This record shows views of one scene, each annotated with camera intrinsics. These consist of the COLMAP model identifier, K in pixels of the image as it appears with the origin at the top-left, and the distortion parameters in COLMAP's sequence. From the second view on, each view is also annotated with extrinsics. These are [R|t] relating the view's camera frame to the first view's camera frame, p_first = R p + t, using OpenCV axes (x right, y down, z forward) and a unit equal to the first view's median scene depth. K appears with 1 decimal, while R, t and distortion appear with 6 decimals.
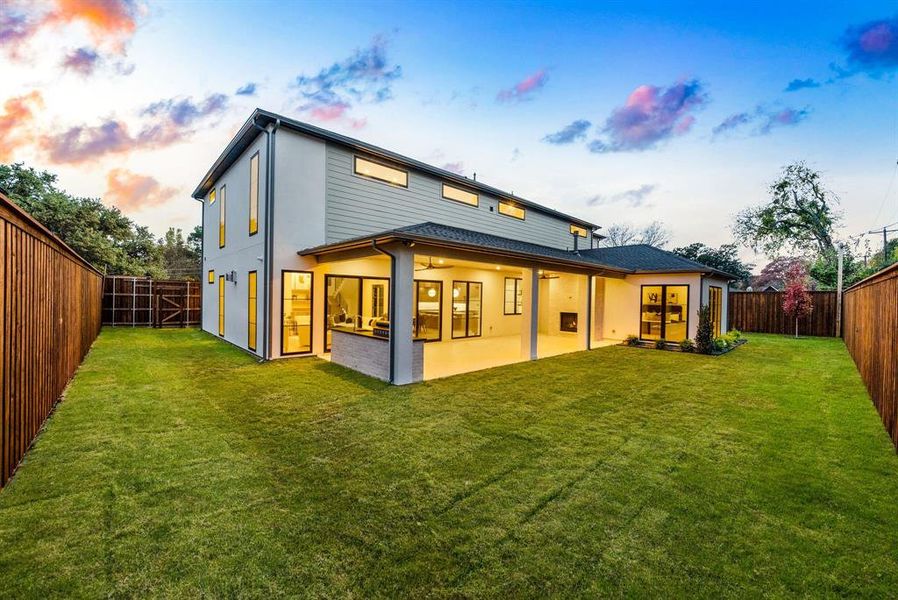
lens RADIAL K [[357.3, 0, 455.5], [0, 357.3, 300.5], [0, 0, 1]] dist [-0.002500, 0.000550]
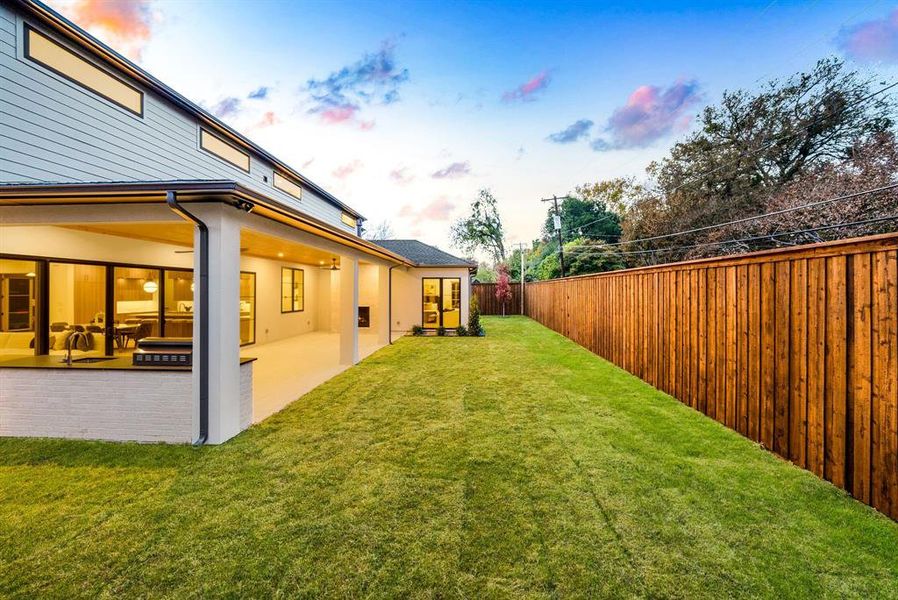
lens RADIAL K [[357.3, 0, 451.5], [0, 357.3, 291.2], [0, 0, 1]] dist [-0.002500, 0.000550]
pose [[0.725424, -0.019439, 0.688028, -0.153873], [0.022497, 0.999737, 0.004526, -0.005662], [-0.687935, 0.012195, 0.725670, 0.163374]]
